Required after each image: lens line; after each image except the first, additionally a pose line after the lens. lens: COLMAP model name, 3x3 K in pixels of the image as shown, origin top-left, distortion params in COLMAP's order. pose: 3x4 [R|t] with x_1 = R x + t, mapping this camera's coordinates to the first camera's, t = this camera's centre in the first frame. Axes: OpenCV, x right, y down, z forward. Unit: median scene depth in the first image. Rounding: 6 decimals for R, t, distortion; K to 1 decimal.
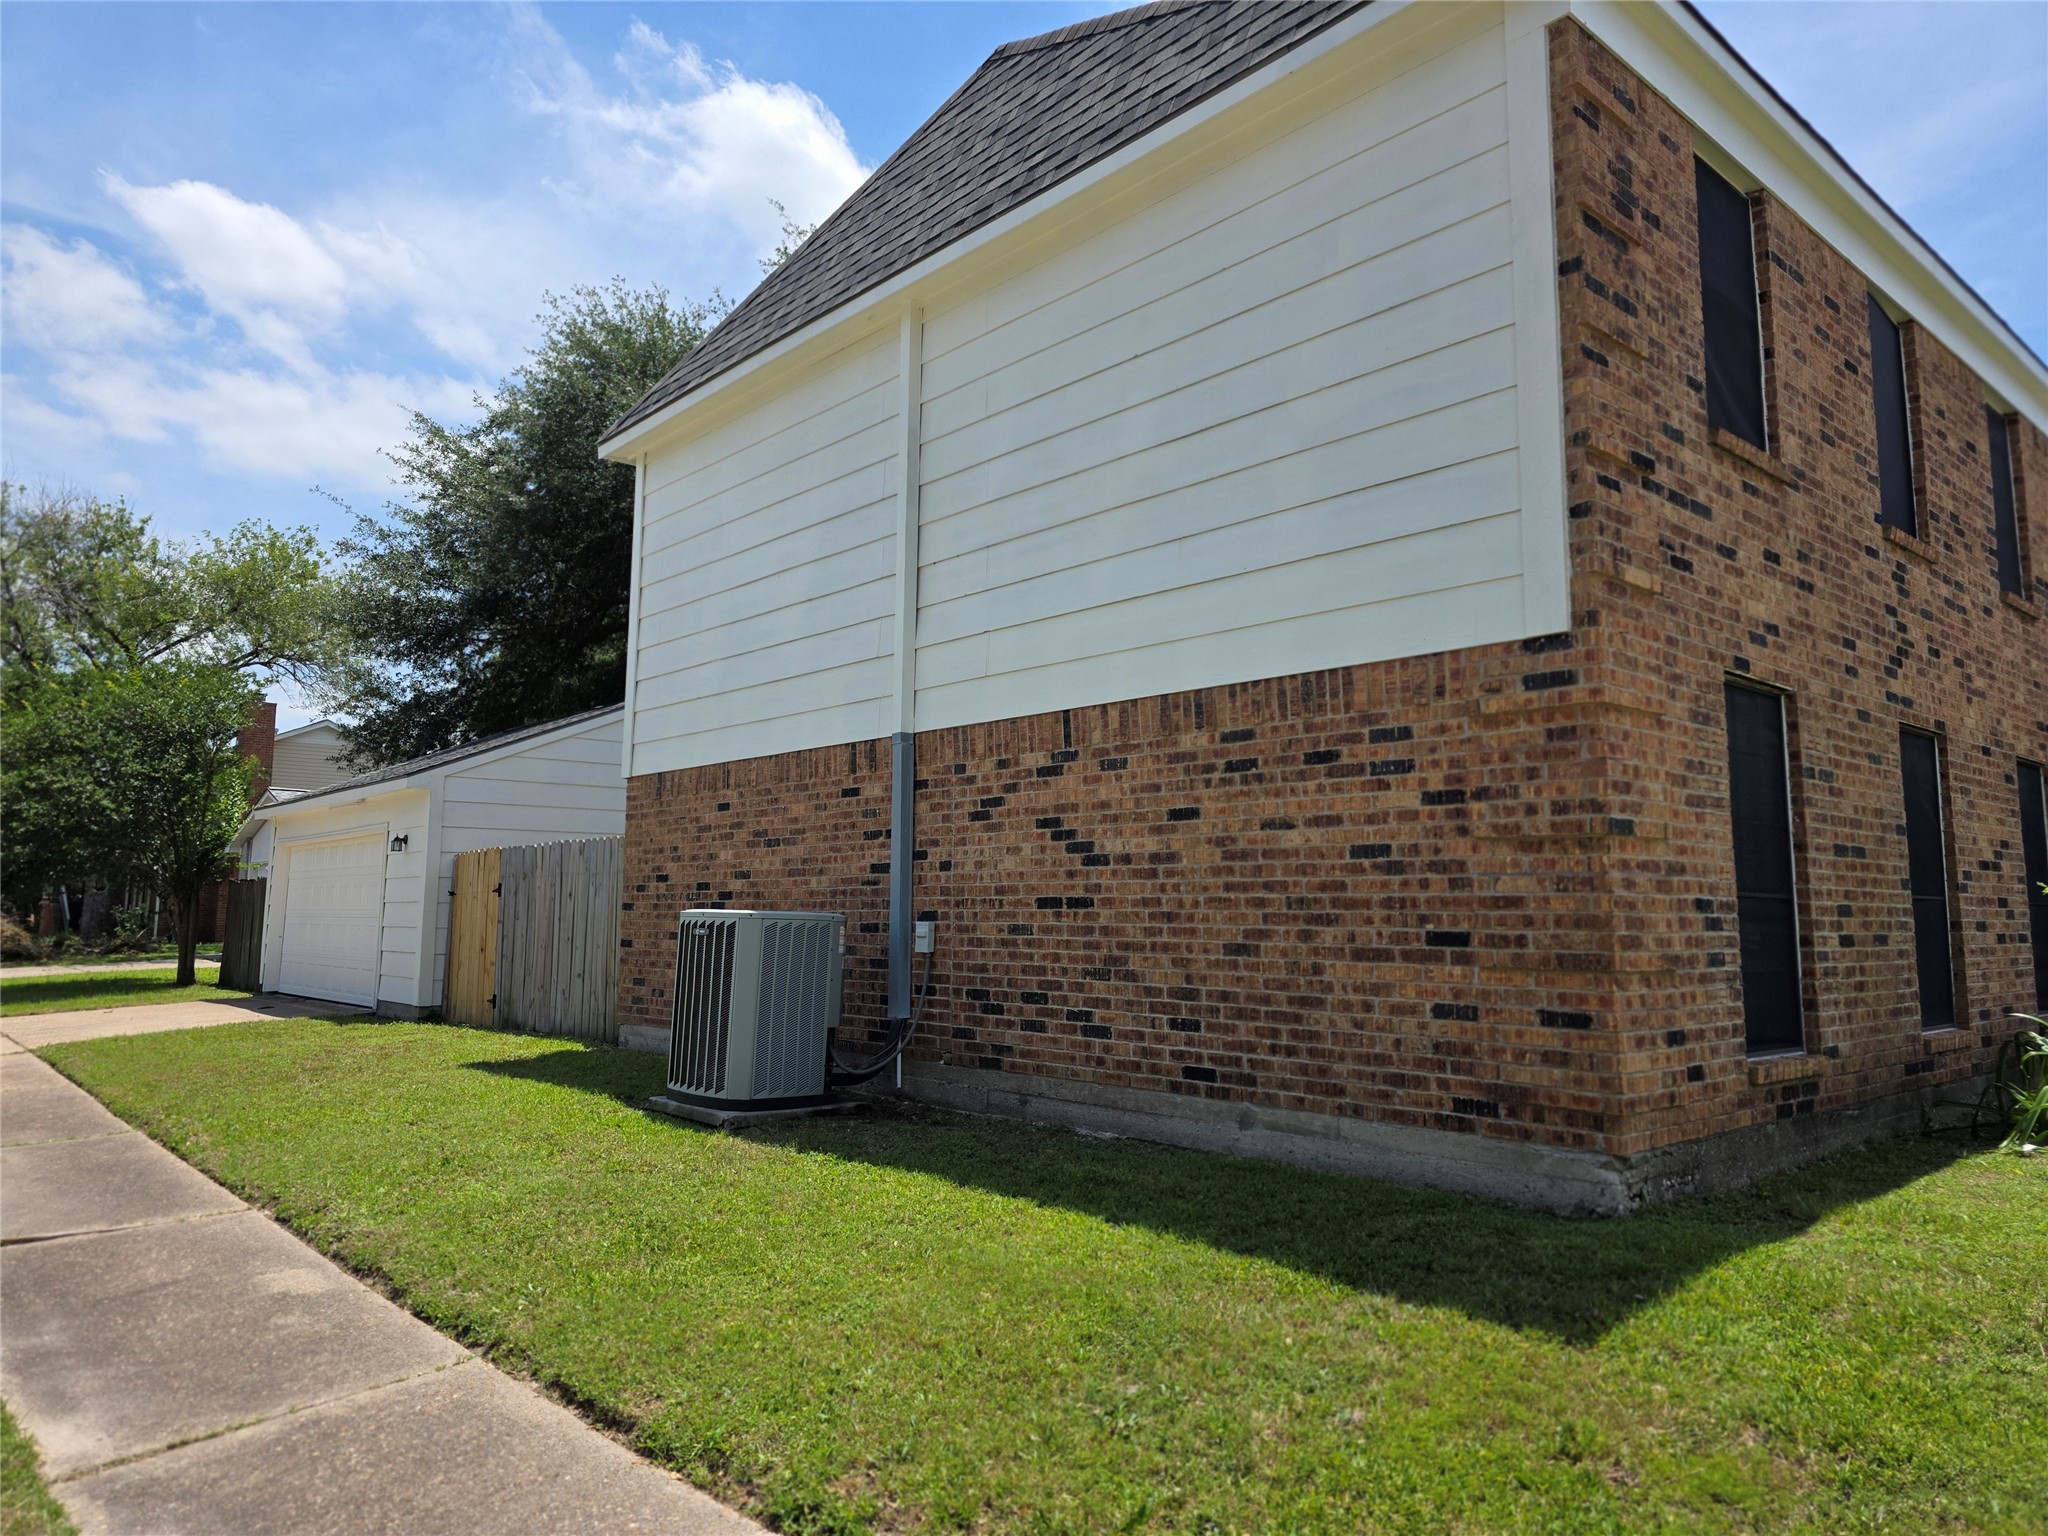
lens RADIAL K [[1389.9, 0, 1021.5], [0, 1389.9, 737.5], [0, 0, 1]] dist [0.079453, -0.095779]
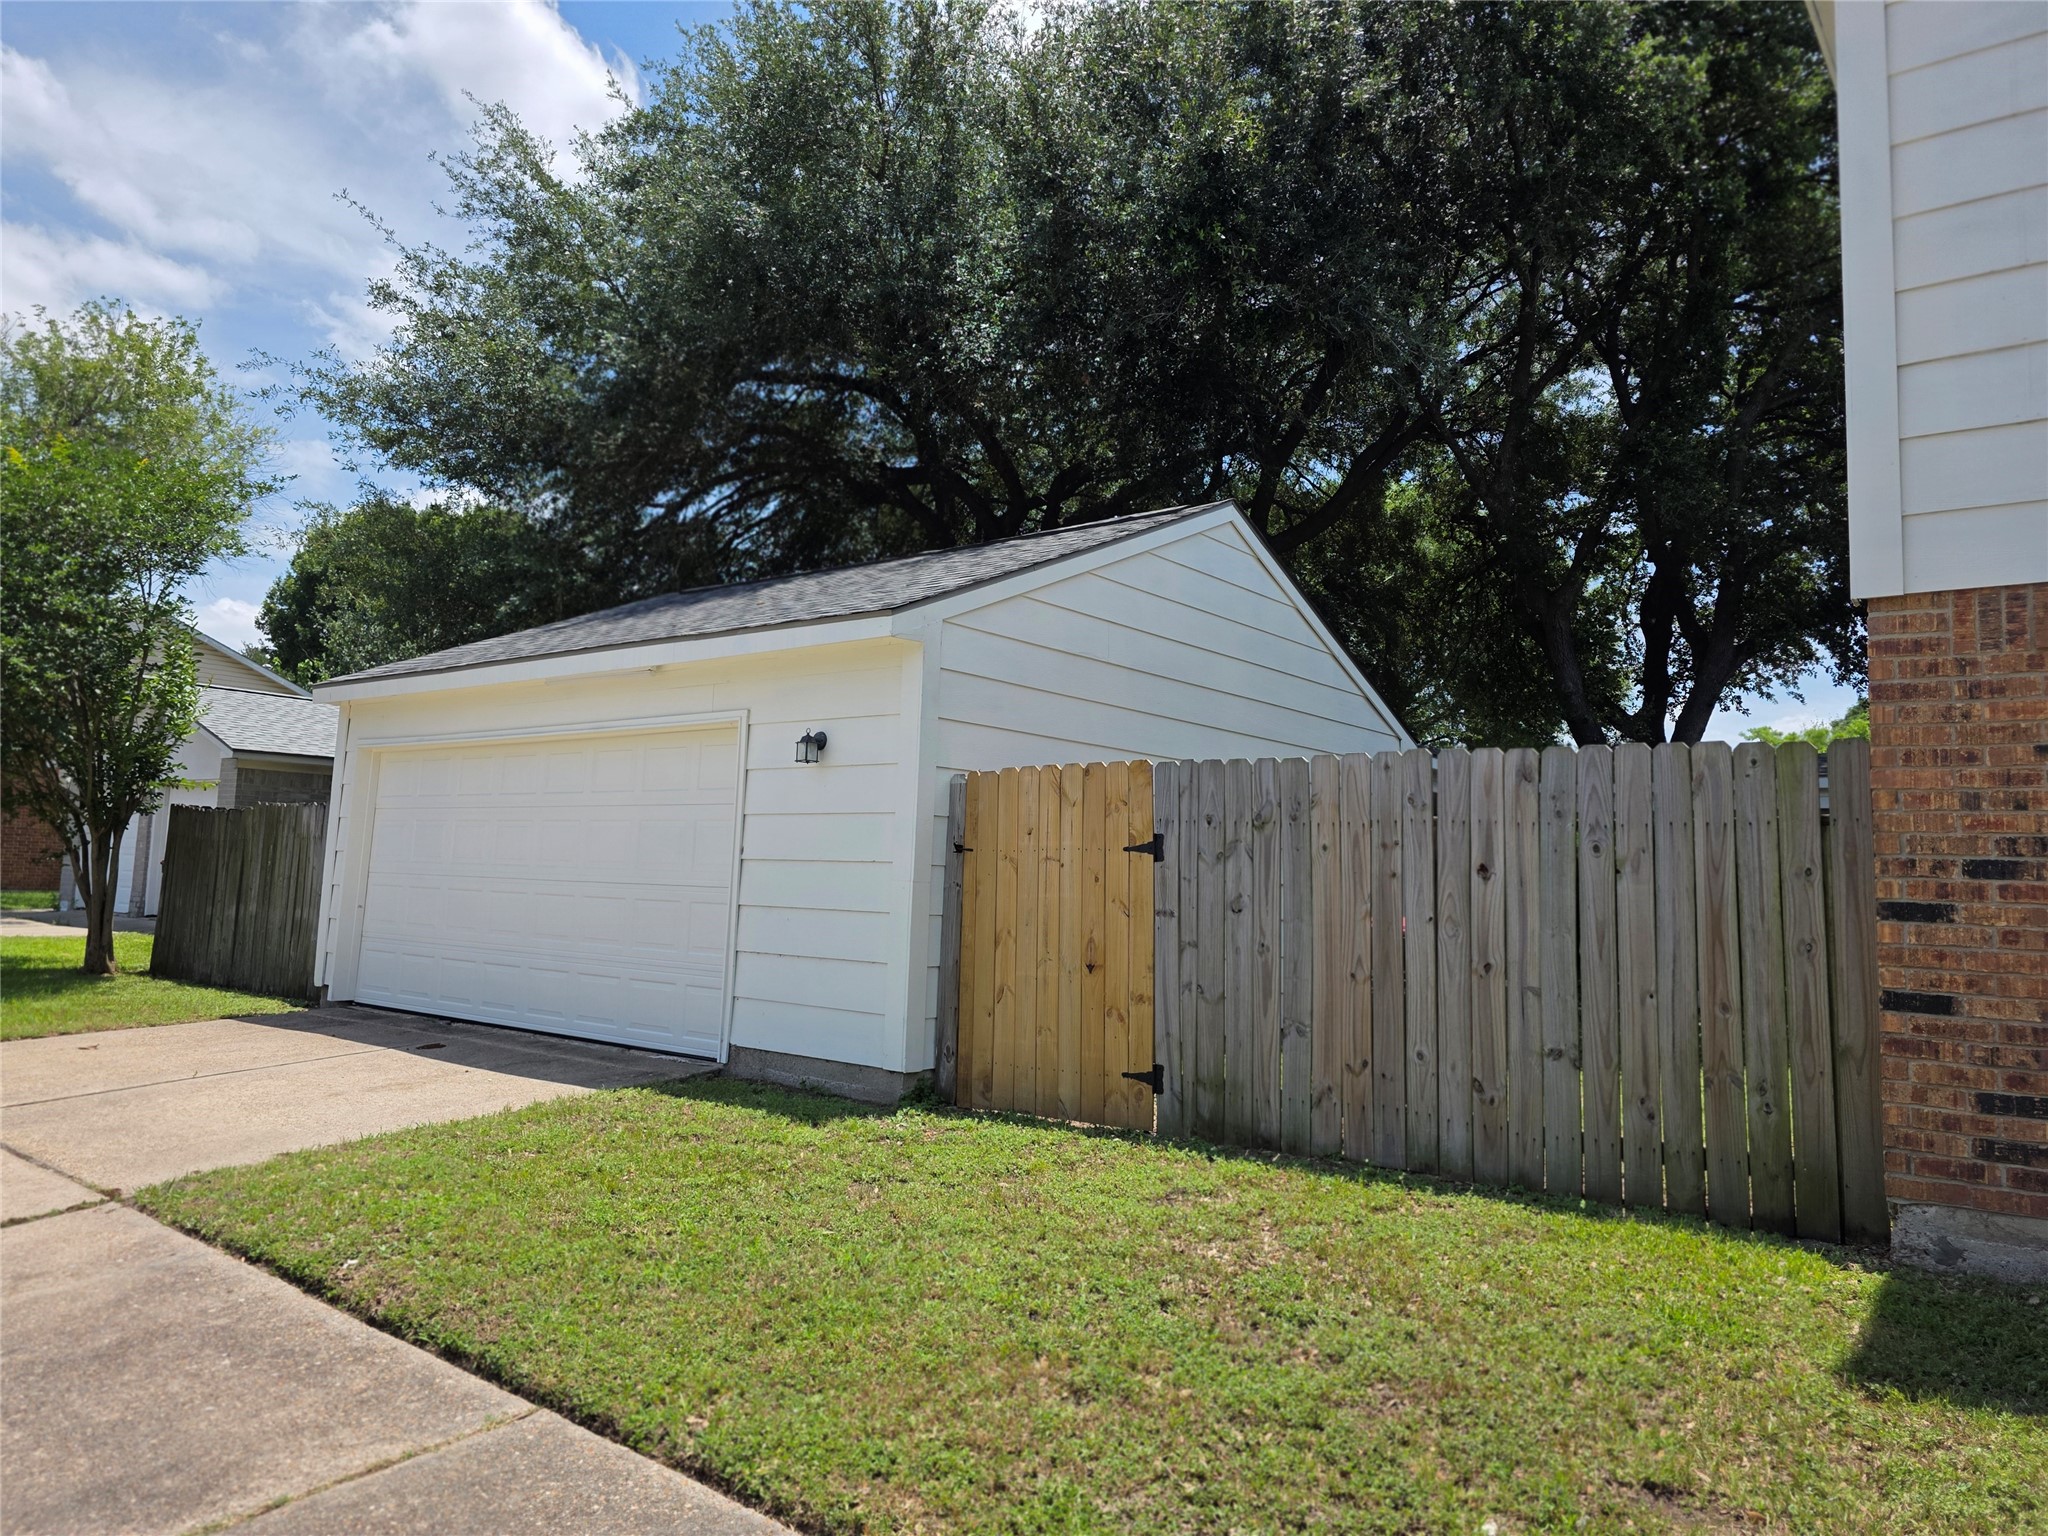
lens RADIAL K [[1389.9, 0, 1021.5], [0, 1389.9, 737.5], [0, 0, 1]] dist [0.079453, -0.095779]
pose [[0.983249, 0.049728, 0.175355, -0.350724], [-0.054021, 0.998344, 0.019794, 0.043945], [-0.174080, -0.028936, 0.984306, 0.369788]]
